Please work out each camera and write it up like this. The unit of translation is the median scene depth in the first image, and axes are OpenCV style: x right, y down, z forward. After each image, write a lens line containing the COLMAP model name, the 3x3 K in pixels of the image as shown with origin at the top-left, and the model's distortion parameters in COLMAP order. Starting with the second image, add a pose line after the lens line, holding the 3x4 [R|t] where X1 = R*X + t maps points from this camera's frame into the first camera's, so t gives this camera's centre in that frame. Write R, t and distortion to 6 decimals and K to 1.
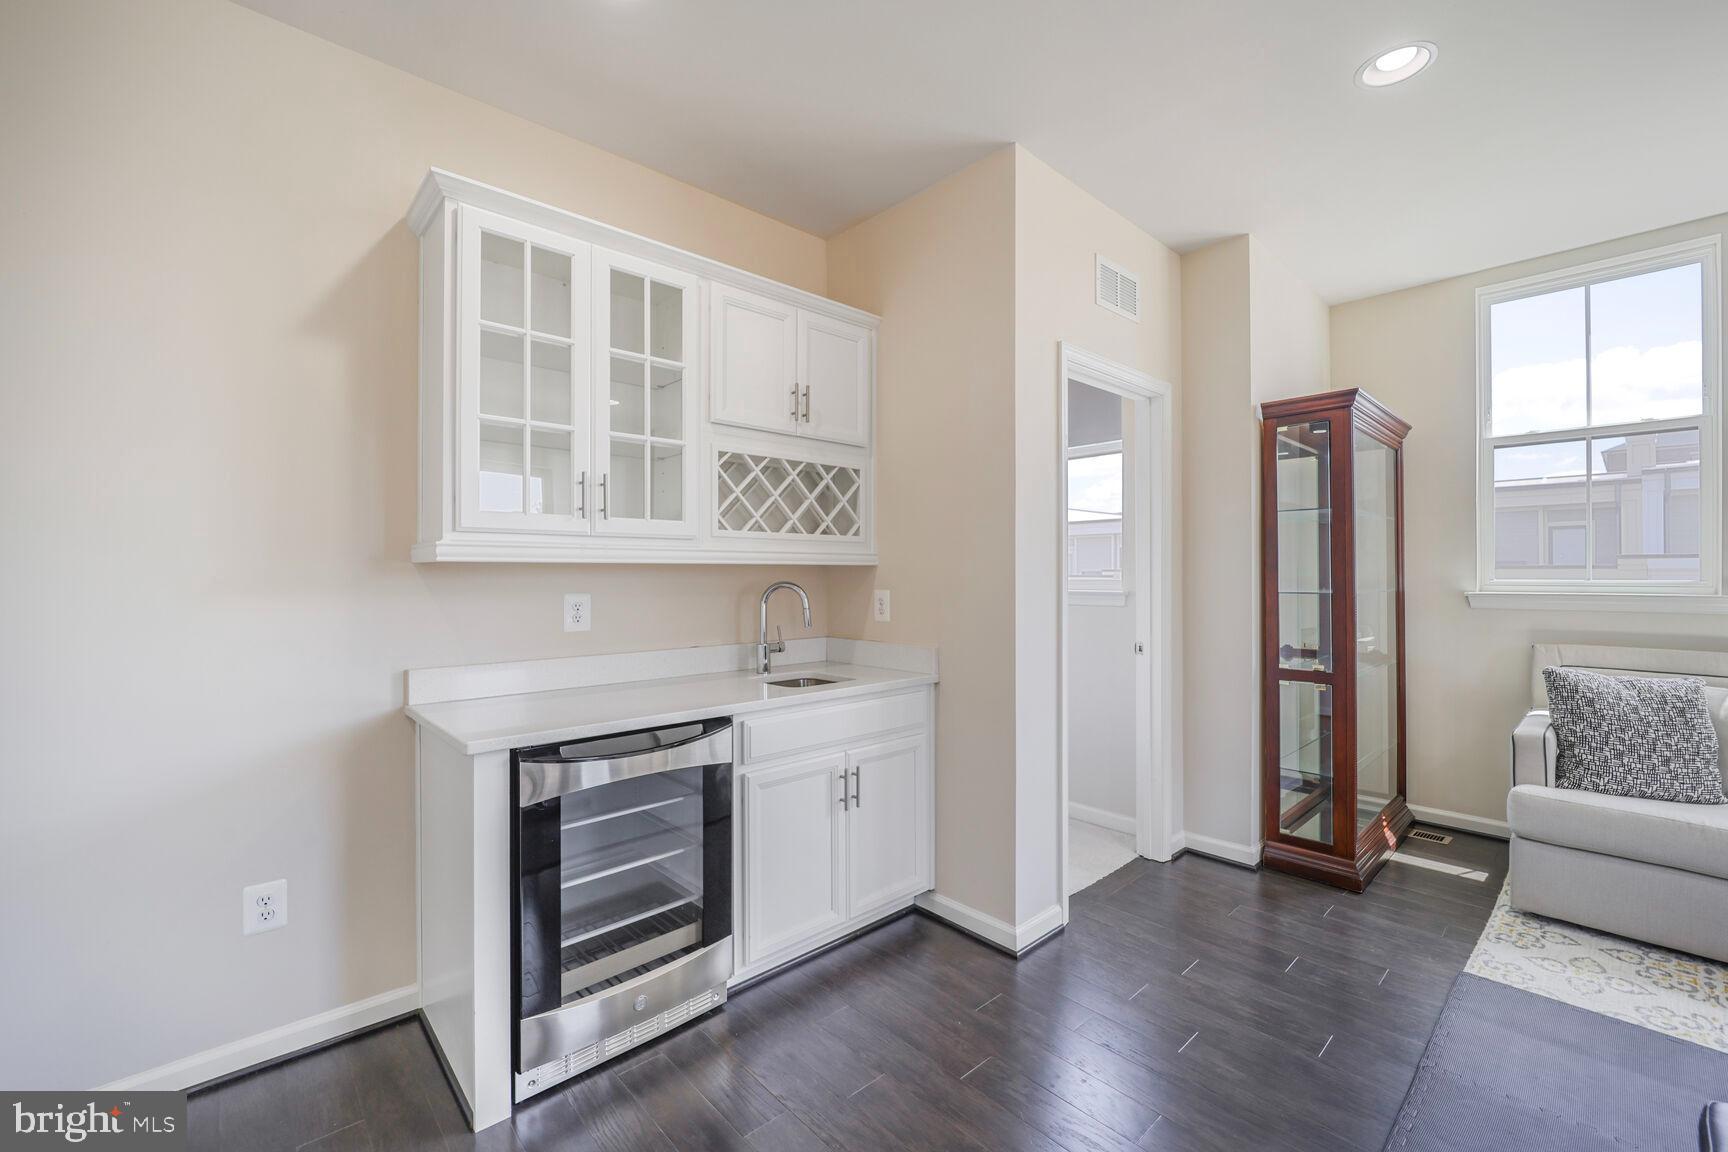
lens RADIAL K [[721.5, 0, 874.9], [0, 721.5, 574.7], [0, 0, 1]] dist [-0.005031, -0.000275]
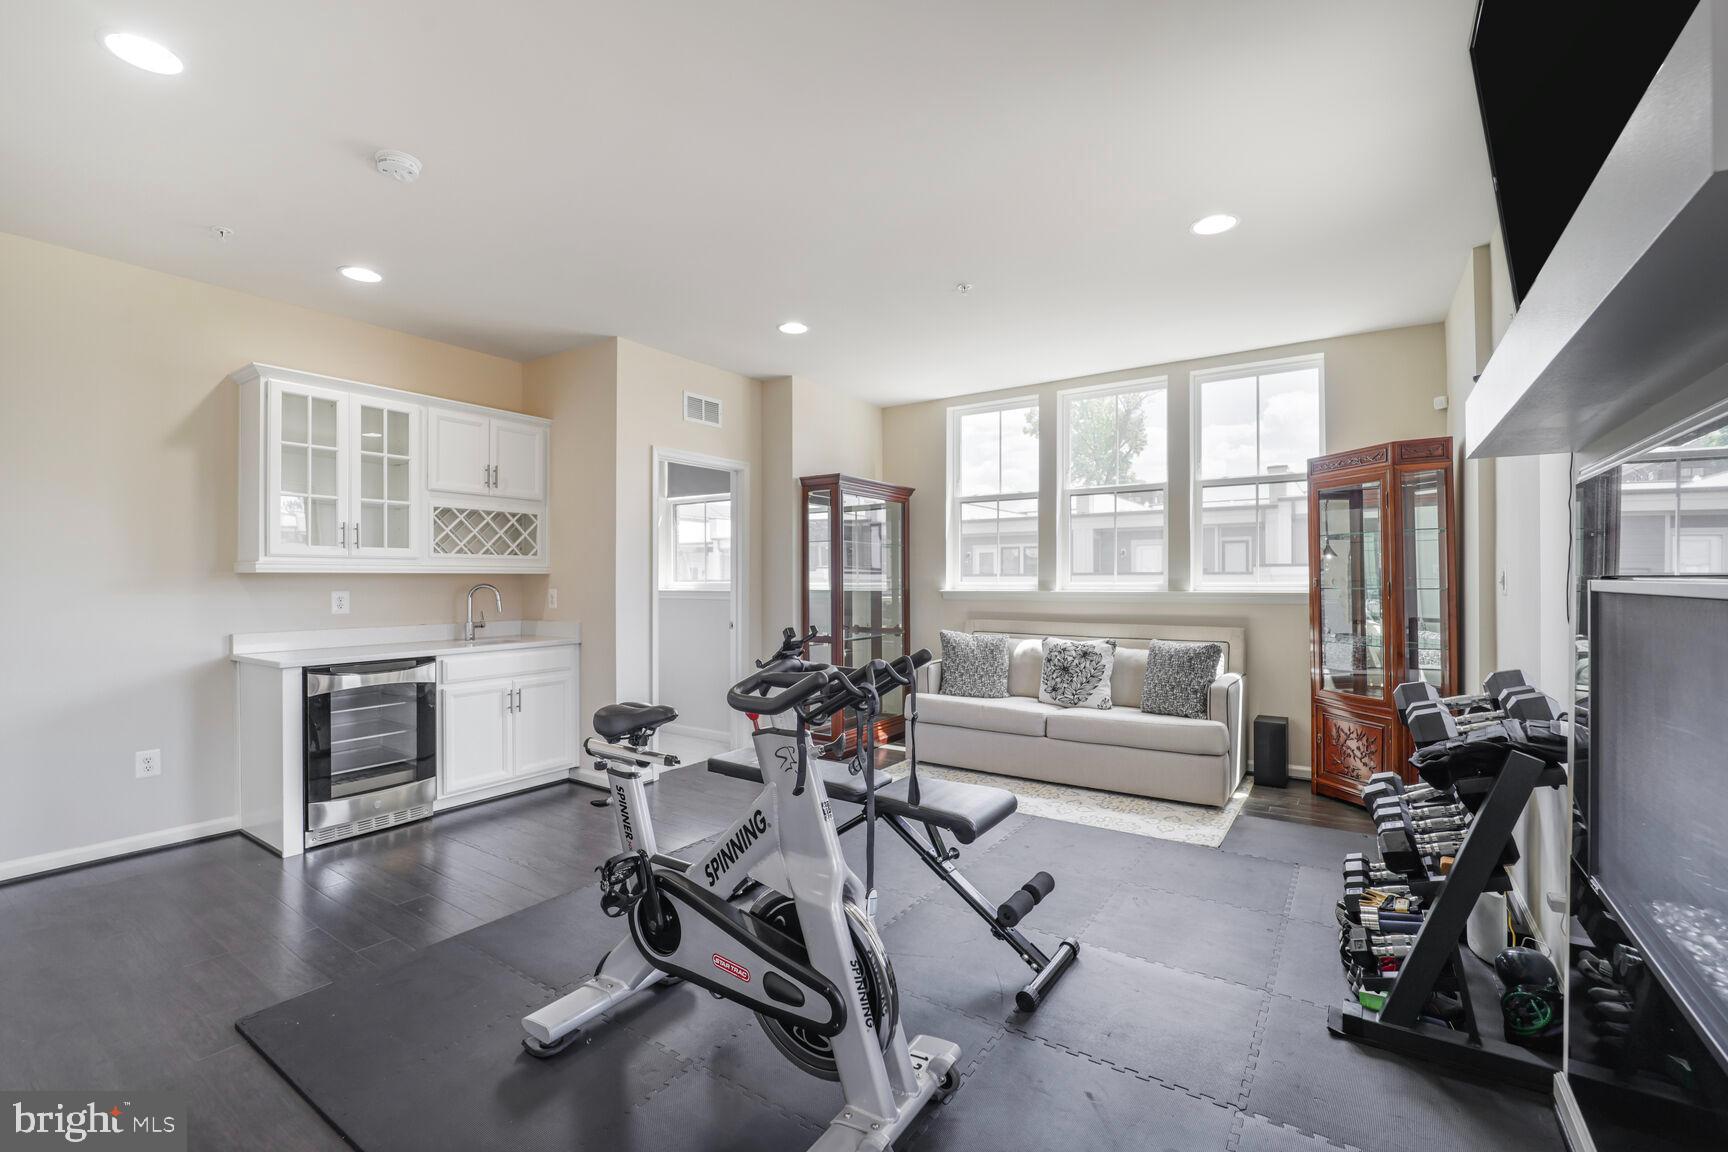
lens RADIAL K [[733.2, 0, 860.6], [0, 733.2, 579.6], [0, 0, 1]] dist [-0.016510, -0.000729]
pose [[0.974442, -0.000059, 0.224641, 0.387018], [0.000039, 1.000000, 0.000092, -0.000425], [-0.224641, -0.000081, 0.974442, -0.920588]]
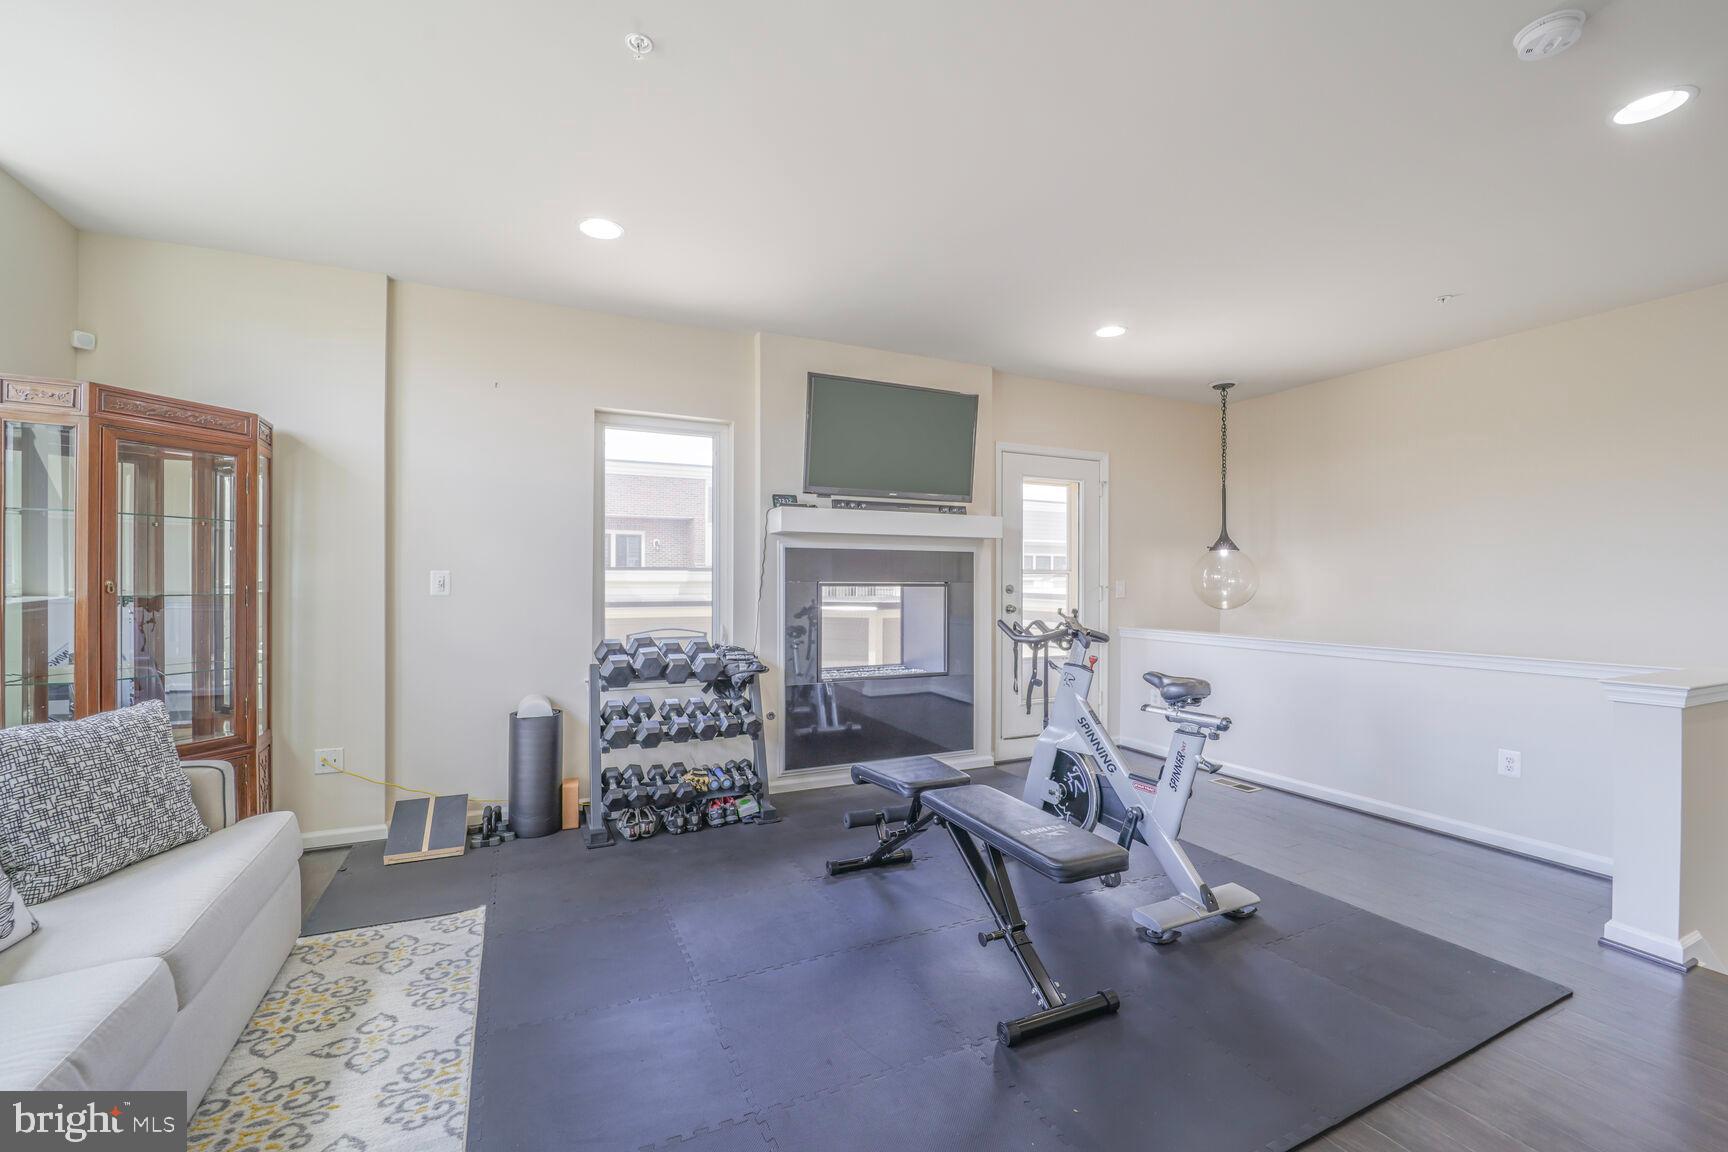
lens RADIAL K [[733.2, 0, 860.6], [0, 733.2, 579.6], [0, 0, 1]] dist [-0.016510, -0.000729]
pose [[-0.959336, -0.002111, 0.282258, 0.480006], [-0.002834, 0.999994, -0.002153, -0.004936], [-0.282252, -0.002865, -0.959336, 1.268352]]
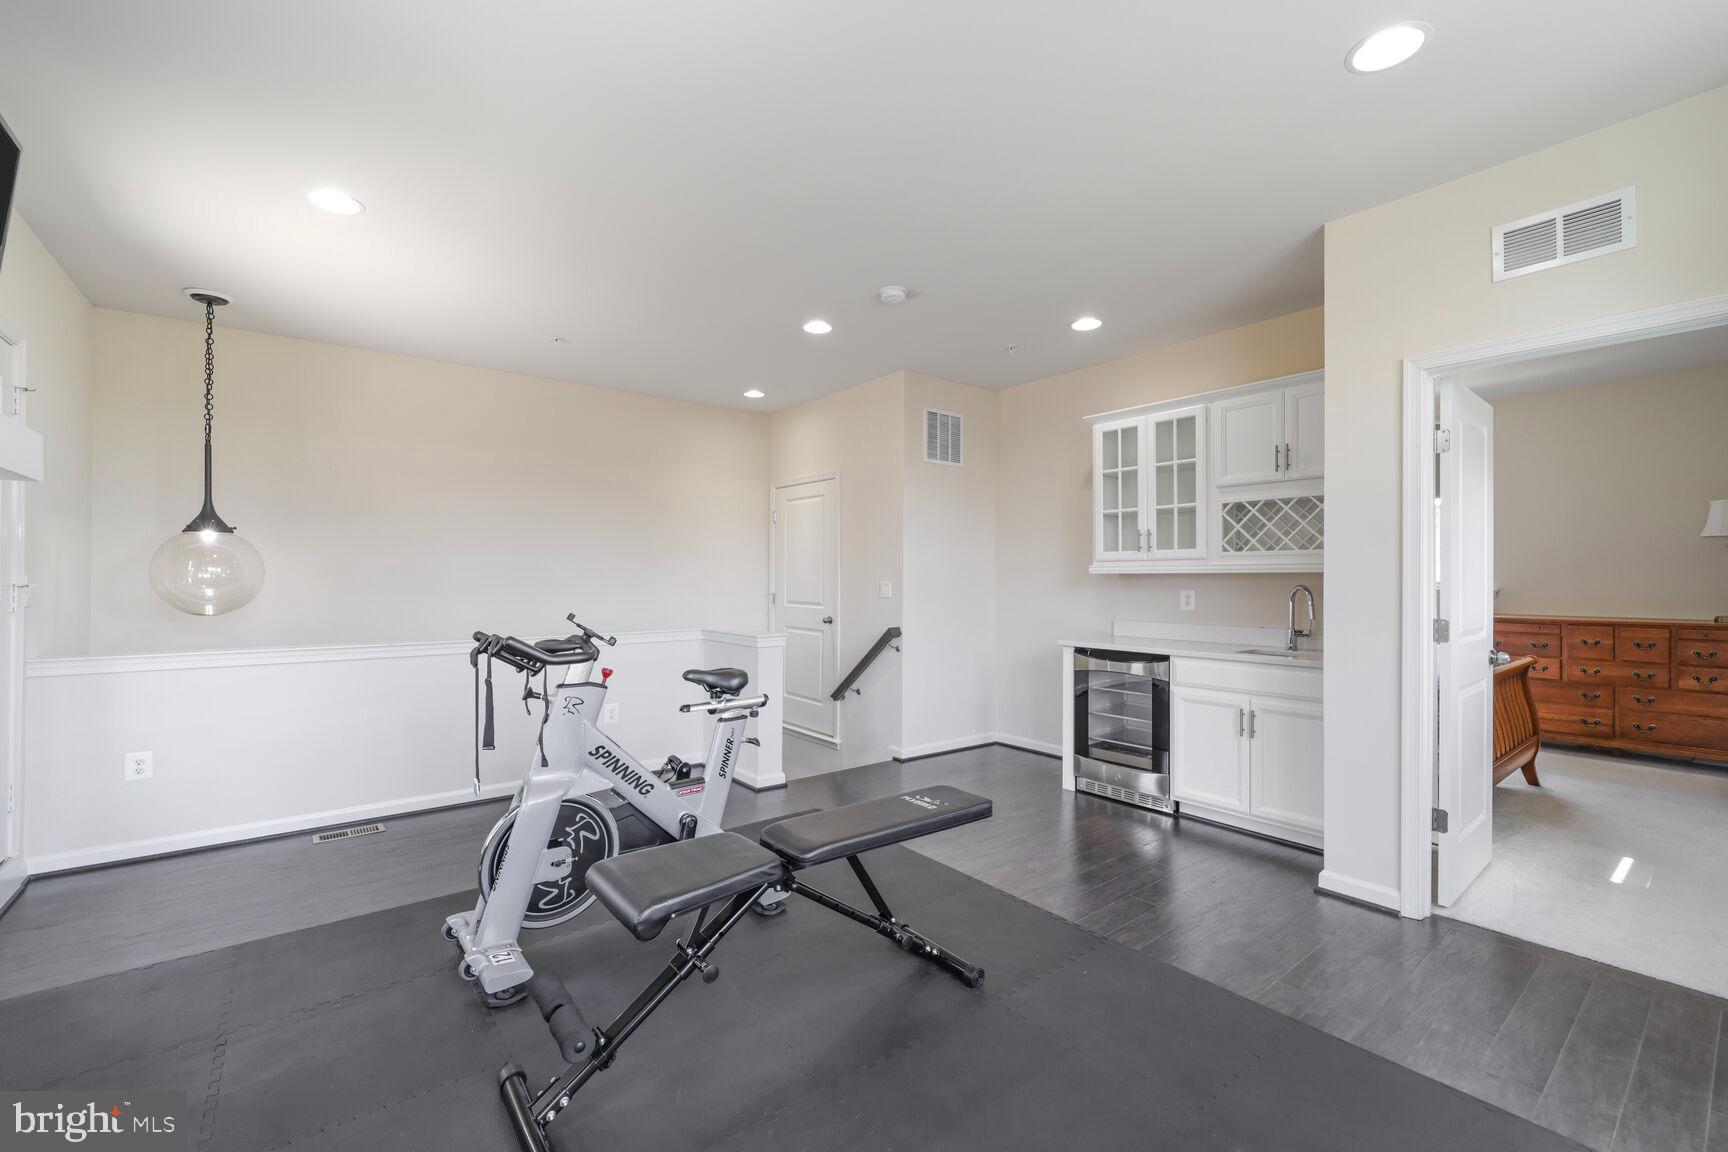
lens RADIAL K [[721.5, 0, 874.9], [0, 721.5, 574.7], [0, 0, 1]] dist [-0.005031, -0.000275]
pose [[-0.072331, -0.001630, -0.997379, 1.505283], [-0.000374, 0.999999, -0.001608, -0.008557], [0.997381, 0.000257, -0.072332, 0.346197]]
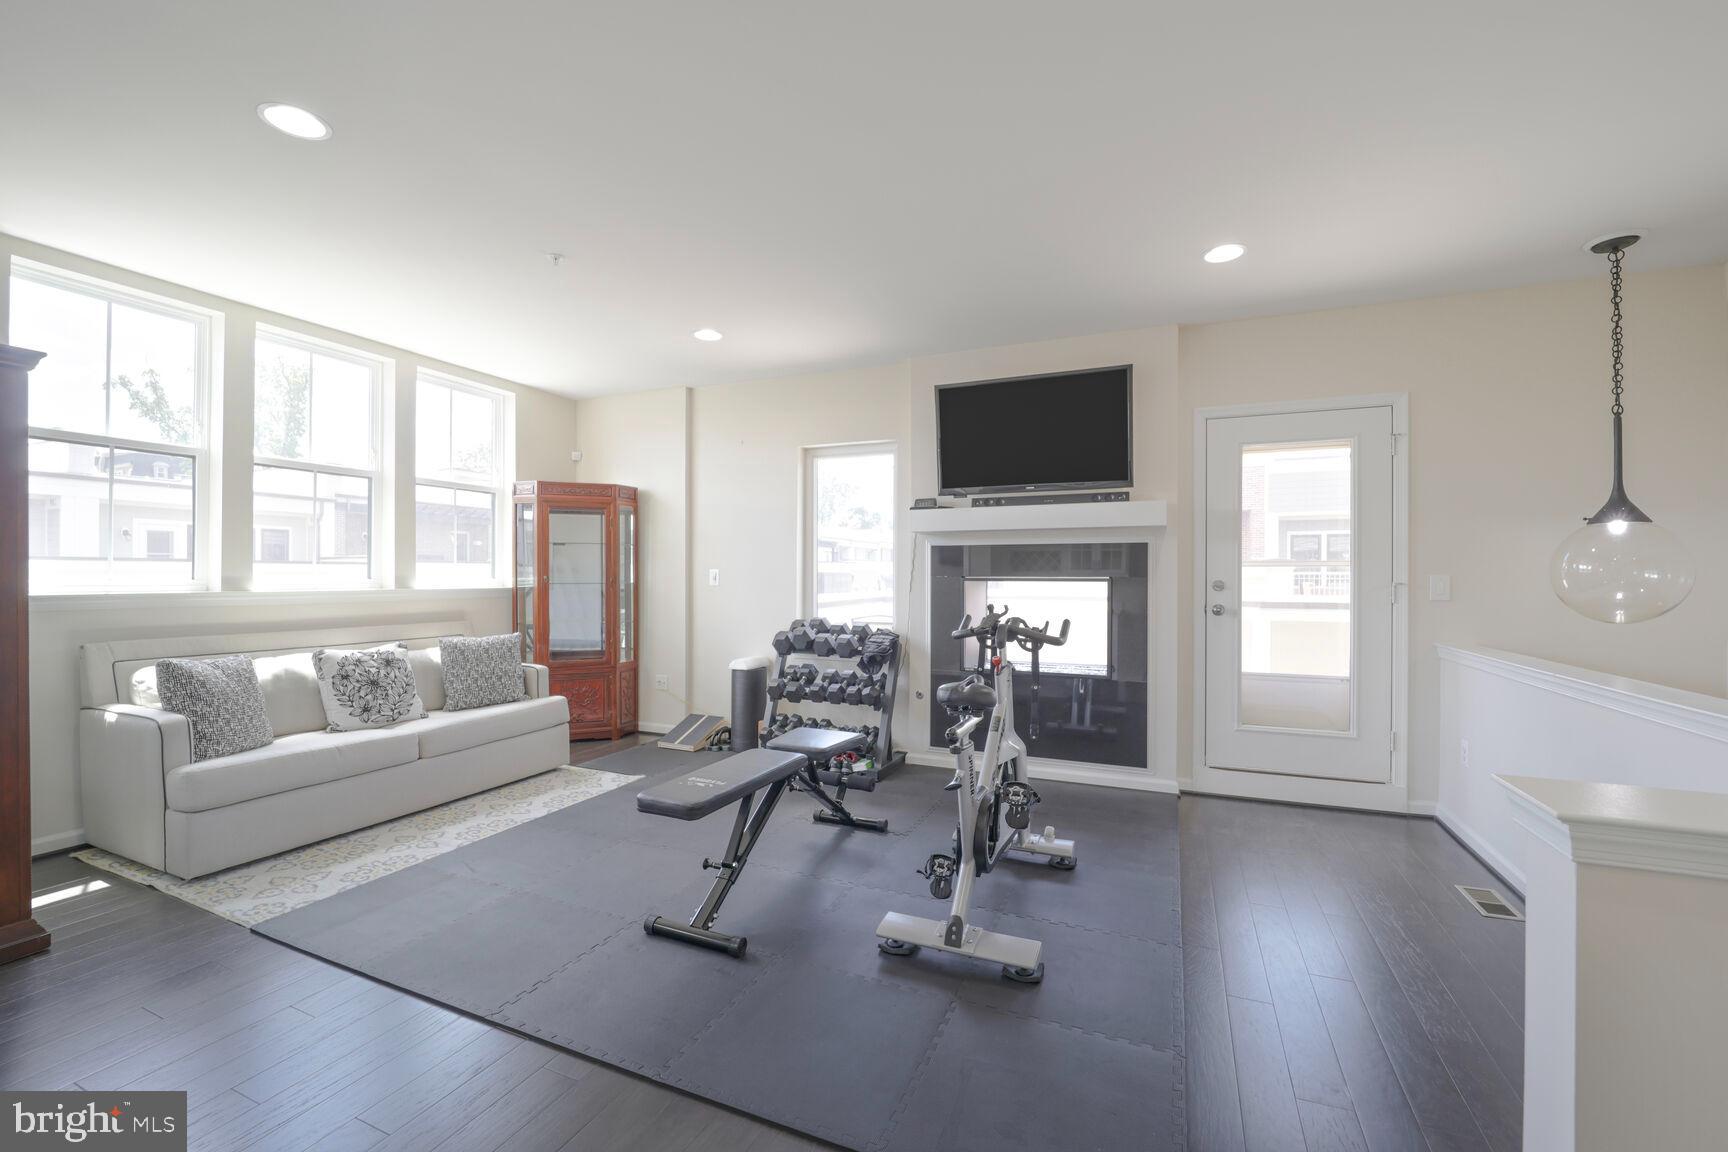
lens RADIAL K [[721.5, 0, 874.9], [0, 721.5, 574.7], [0, 0, 1]] dist [-0.005031, -0.000275]
pose [[-0.413707, 0.001917, 0.910408, -0.584669], [-0.003067, 0.999989, -0.003499, -0.000375], [-0.910405, -0.004240, -0.413697, 0.543419]]
